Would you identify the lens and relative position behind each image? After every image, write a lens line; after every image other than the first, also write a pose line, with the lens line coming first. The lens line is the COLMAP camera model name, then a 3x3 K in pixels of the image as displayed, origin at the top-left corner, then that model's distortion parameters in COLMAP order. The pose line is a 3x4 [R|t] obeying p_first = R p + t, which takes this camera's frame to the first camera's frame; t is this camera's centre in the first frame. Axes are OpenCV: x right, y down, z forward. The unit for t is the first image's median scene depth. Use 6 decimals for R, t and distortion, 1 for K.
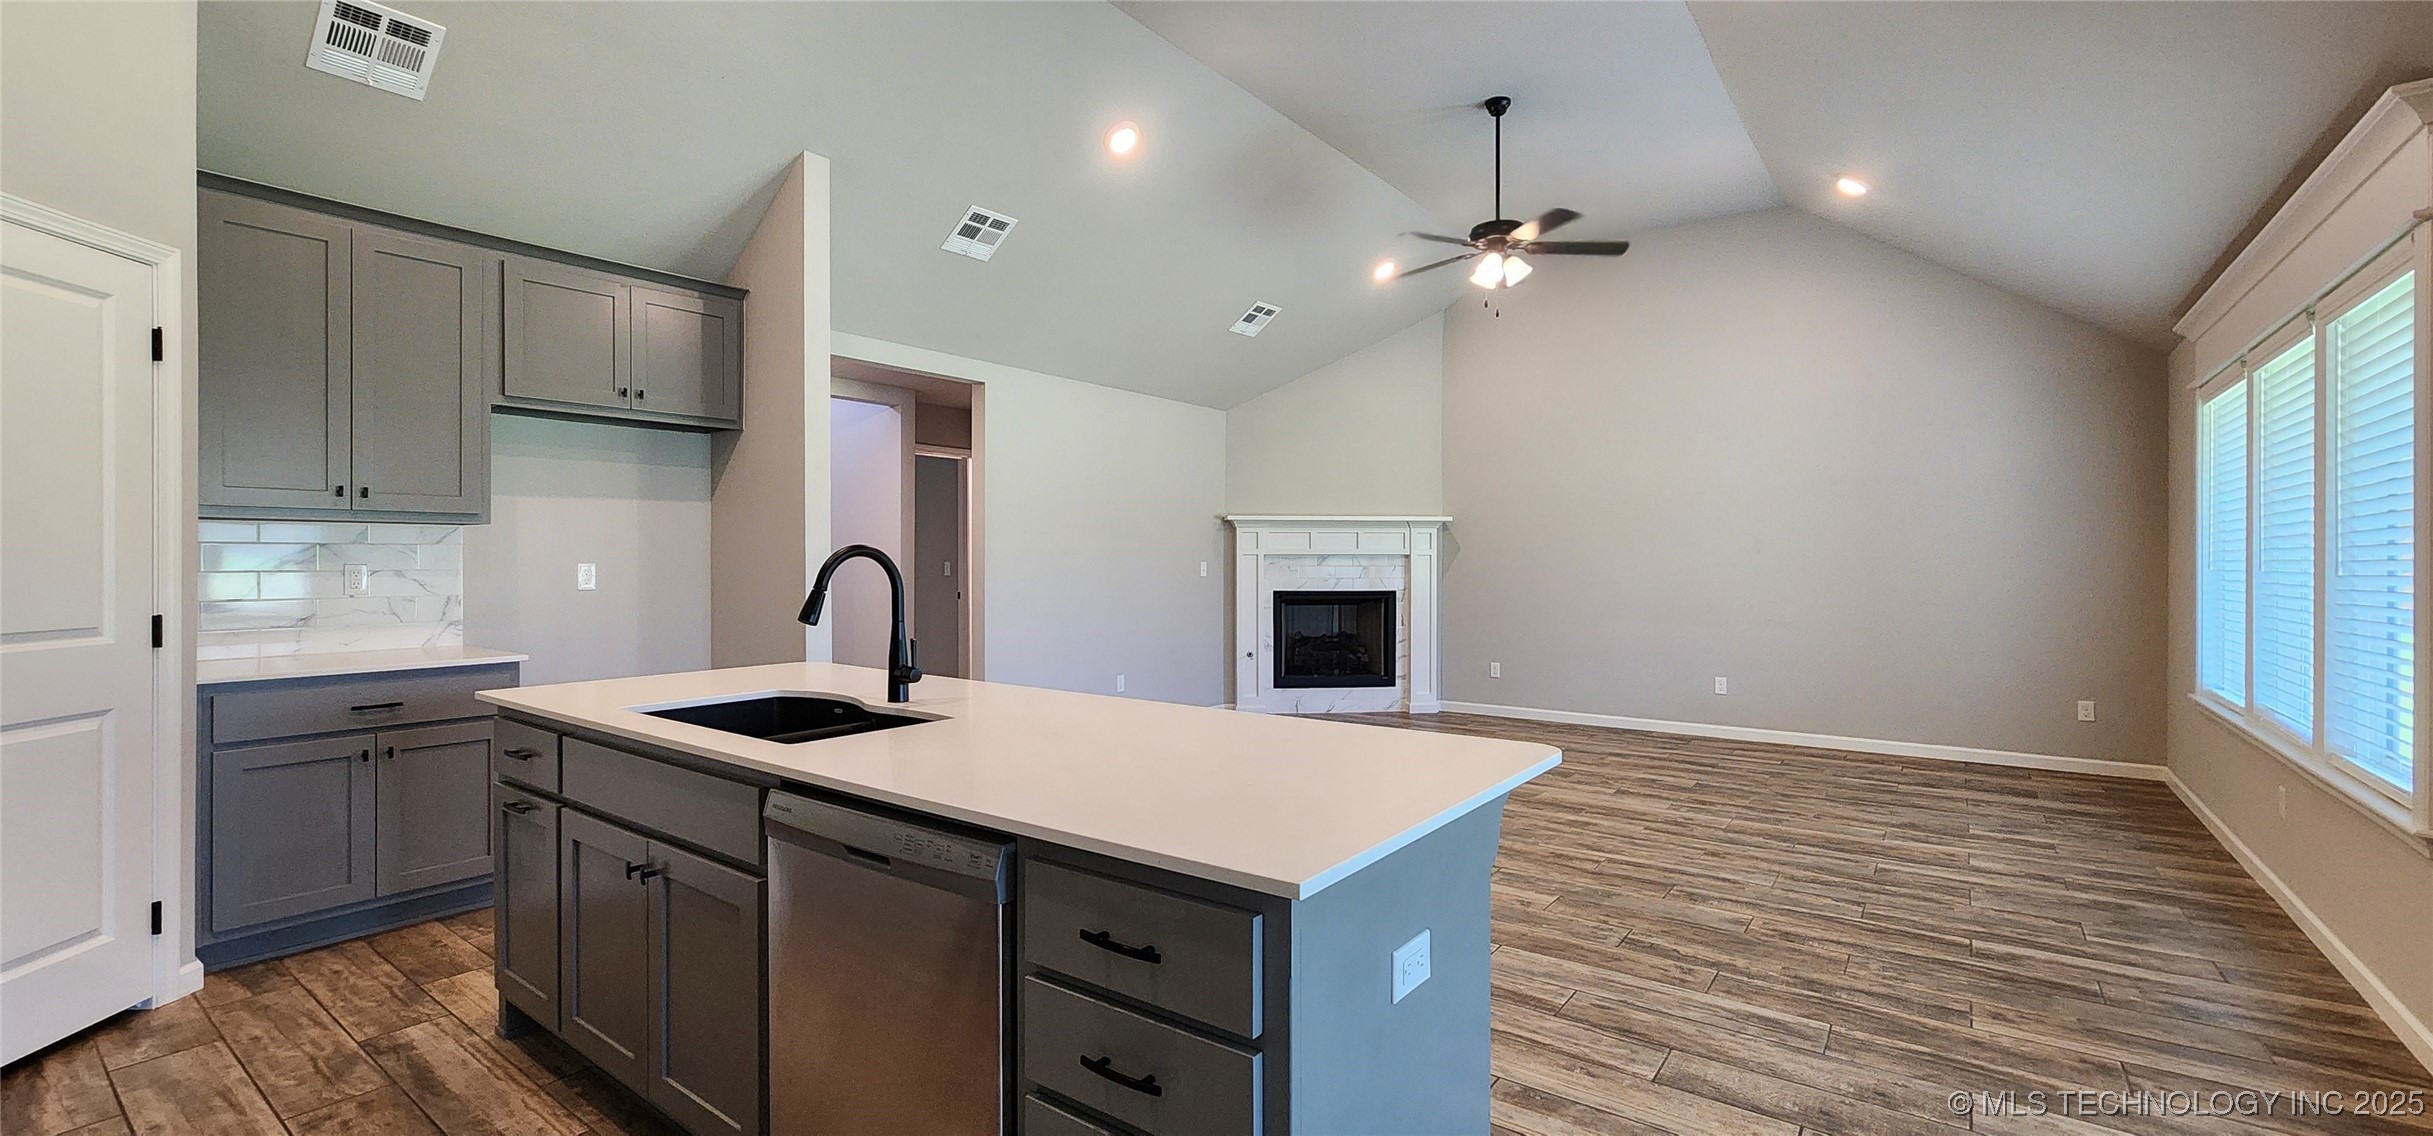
lens RADIAL K [[996.0, 0, 1214.6], [0, 996.0, 560.9], [0, 0, 1]] dist [-0.000131, -0.000029]
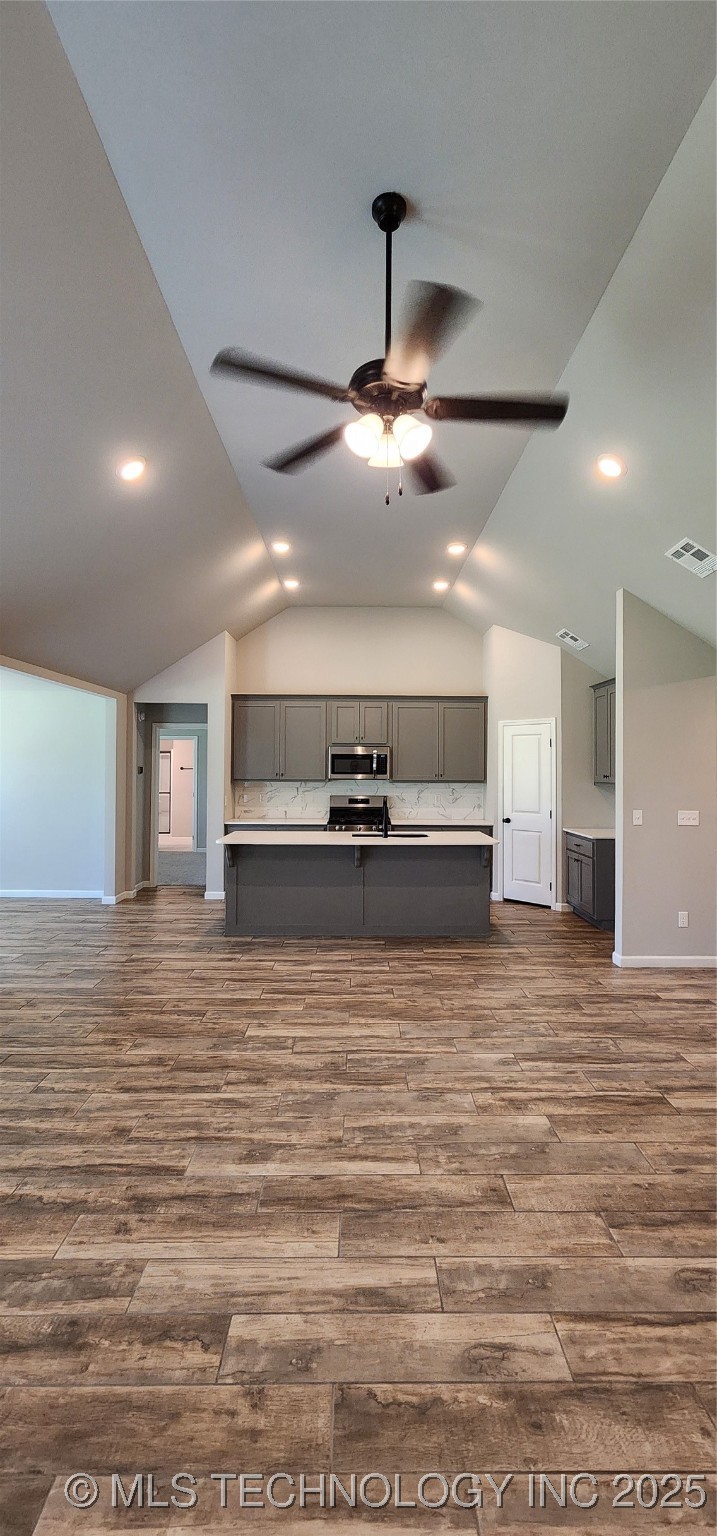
lens RADIAL K [[628.8, 0, 361.0], [0, 628.8, 768.1], [0, 0, 1]] dist [-0.000131, -0.000029]
pose [[-0.799498, -0.003292, -0.600660, 0.850028], [-0.003869, 0.999992, -0.000331, -0.089686], [0.600657, 0.002060, -0.799504, 2.032597]]
